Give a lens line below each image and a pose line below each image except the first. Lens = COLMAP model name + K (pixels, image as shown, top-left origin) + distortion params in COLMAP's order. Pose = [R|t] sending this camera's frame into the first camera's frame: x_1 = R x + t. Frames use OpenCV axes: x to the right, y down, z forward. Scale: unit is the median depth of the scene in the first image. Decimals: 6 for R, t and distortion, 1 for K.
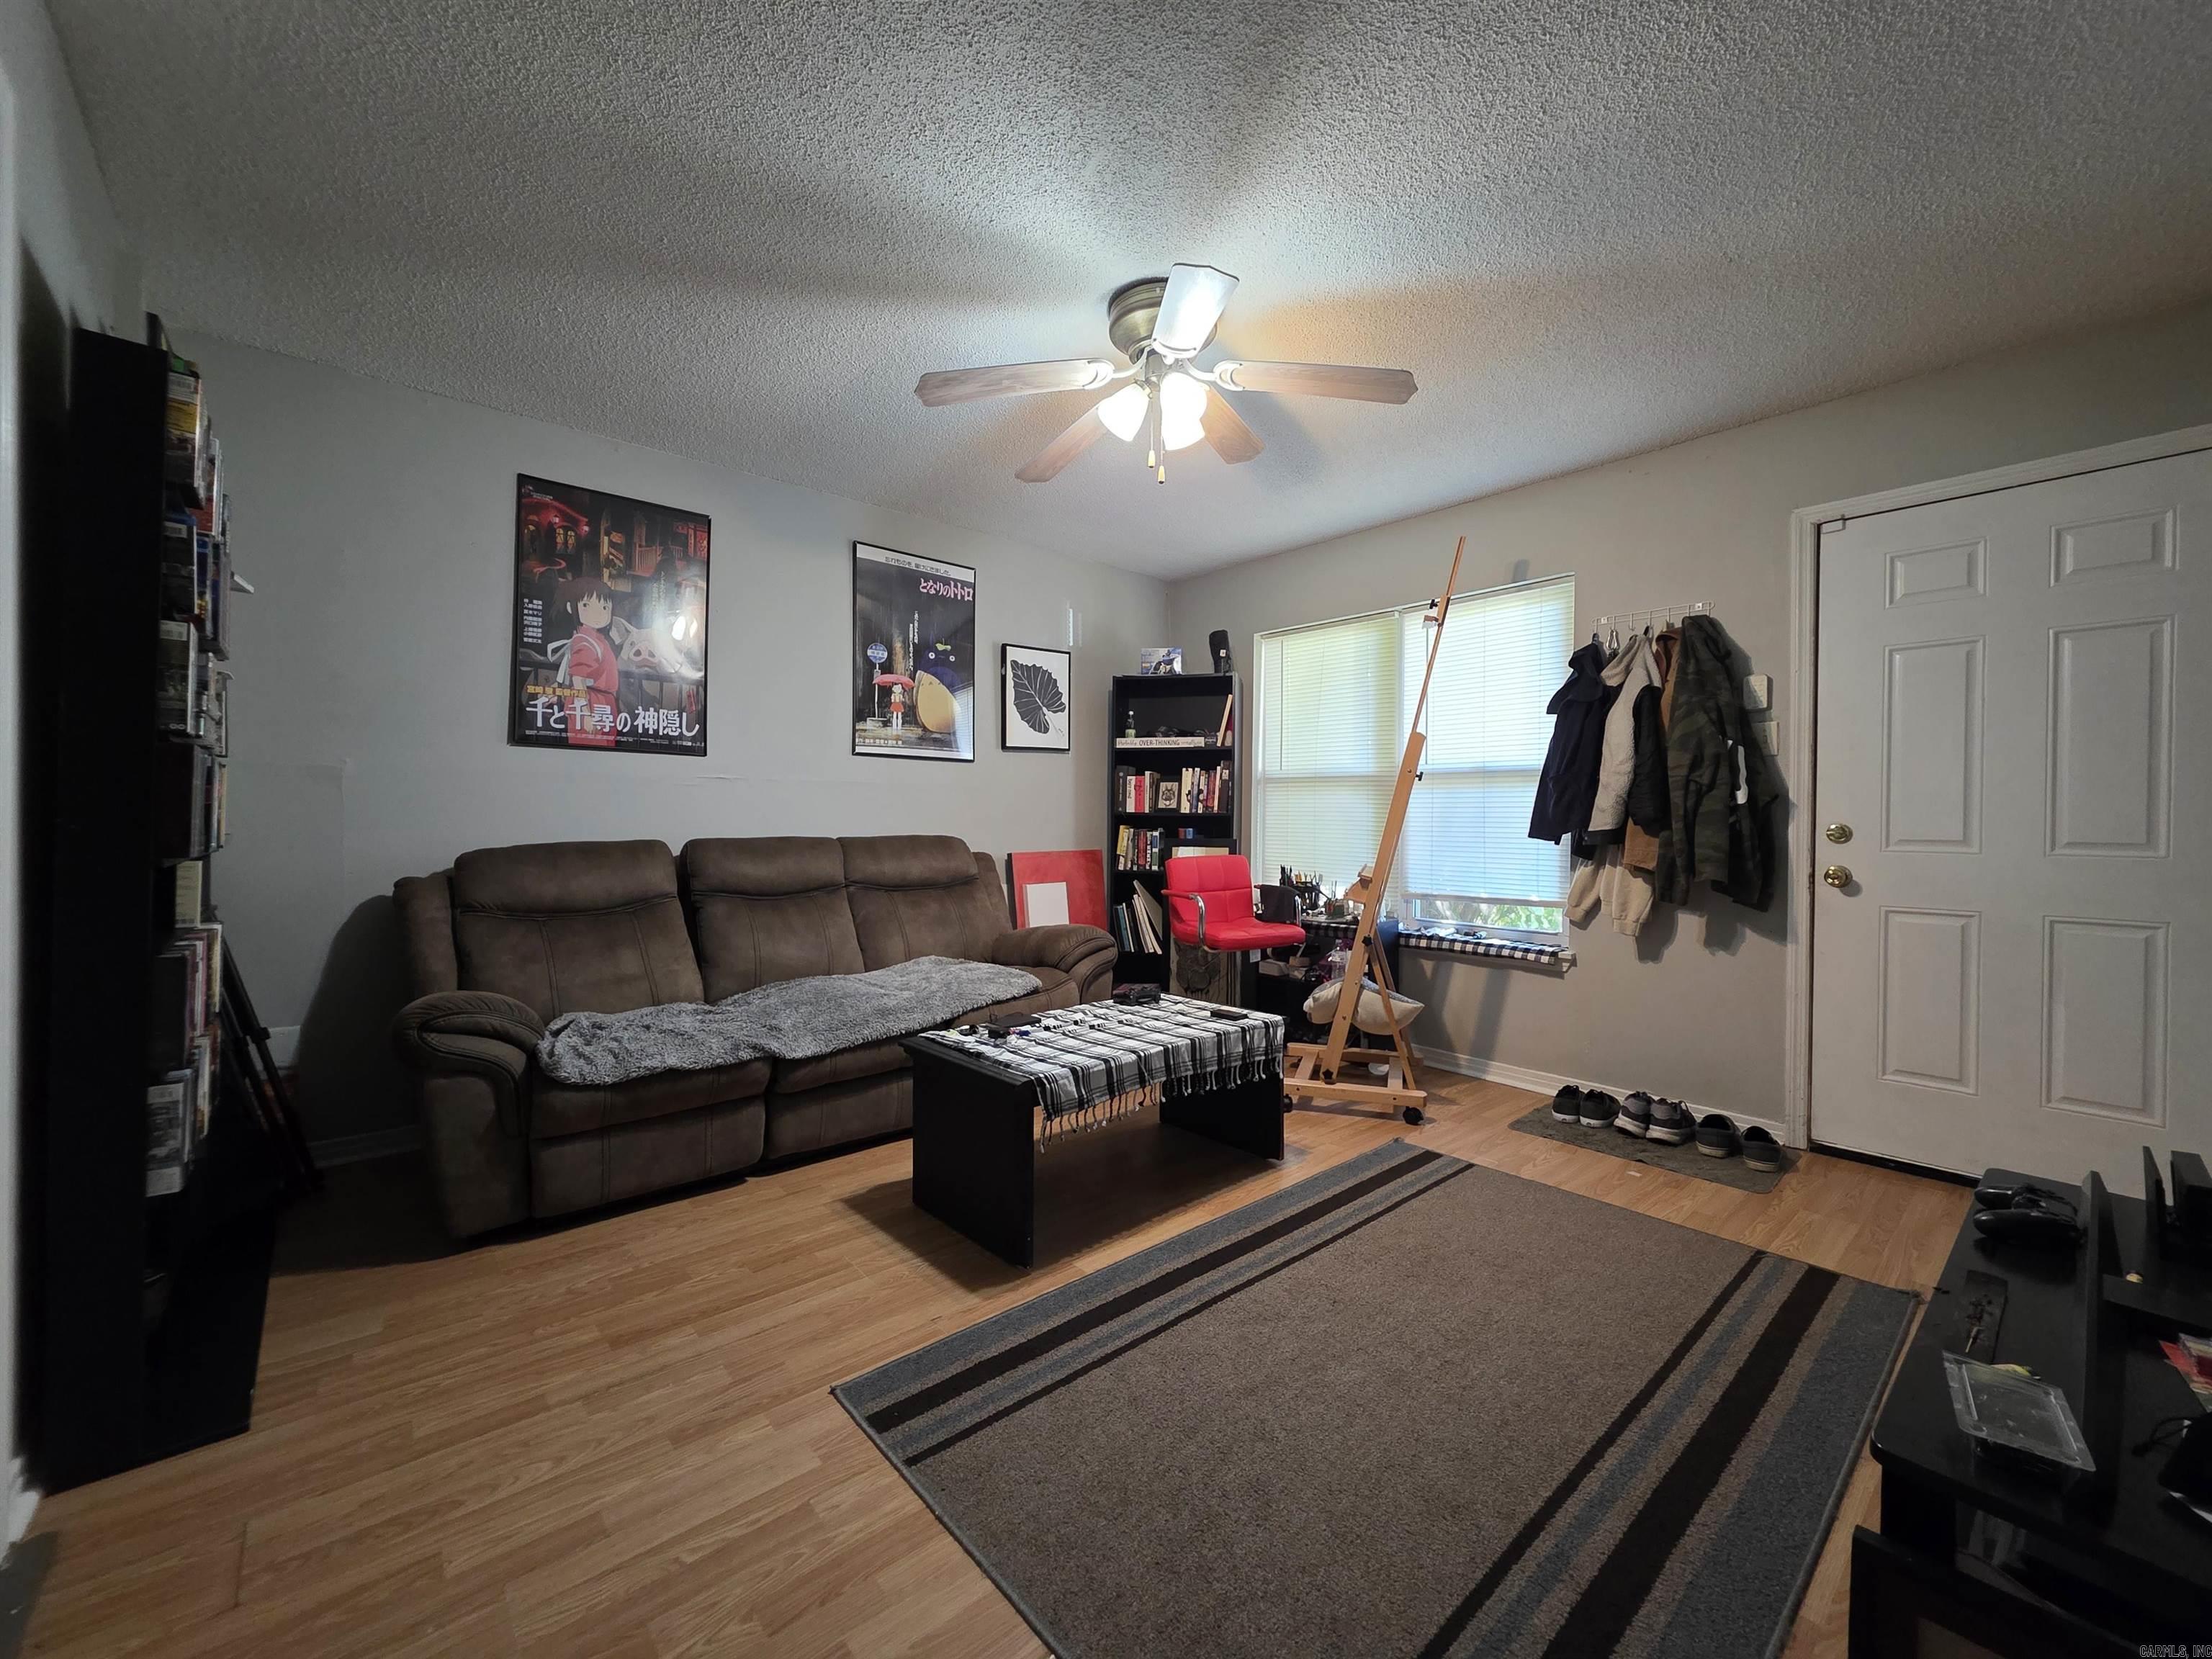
lens RADIAL K [[887.2, 0, 1113.5], [0, 887.2, 821.8], [0, 0, 1]] dist [0.004698, 0.000303]
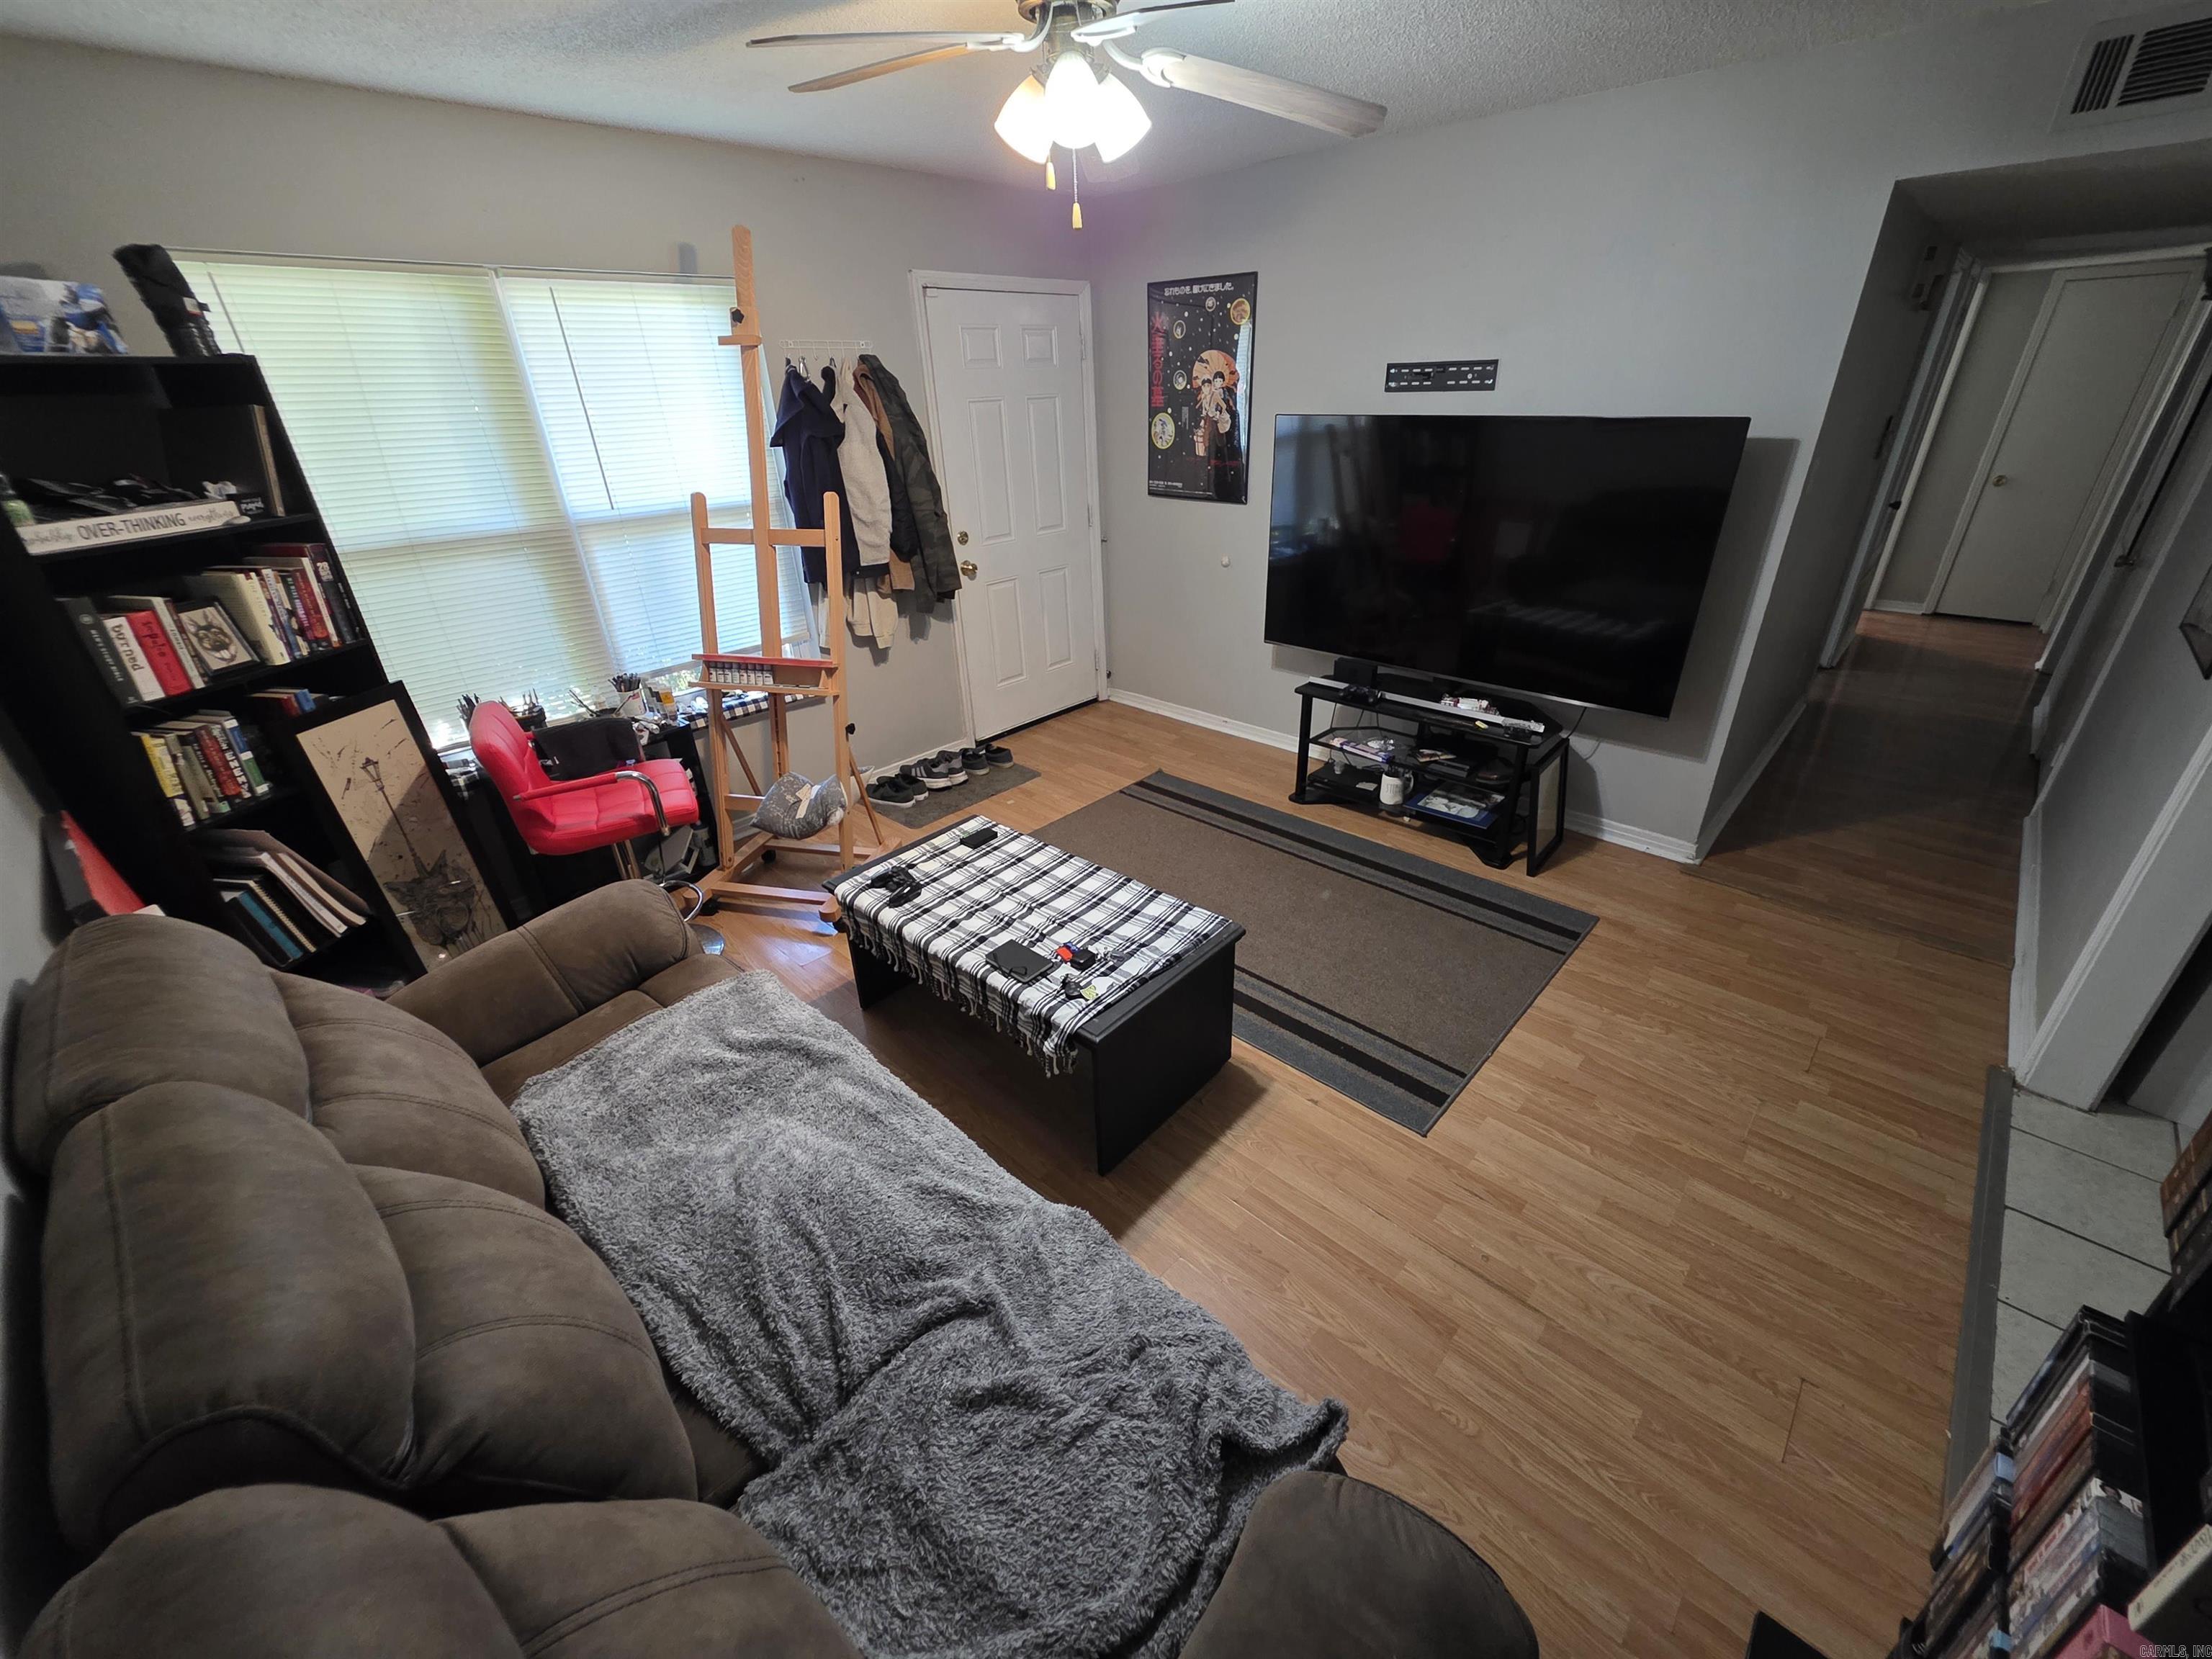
lens RADIAL K [[887.2, 0, 1113.3], [0, 887.2, 825.3], [0, 0, 1]] dist [0.004698, 0.000303]
pose [[-0.090503, -0.456920, 0.884892, -0.673259], [0.029483, 0.886919, 0.460983, -0.219484], [-0.995460, 0.067809, -0.066797, 0.825525]]
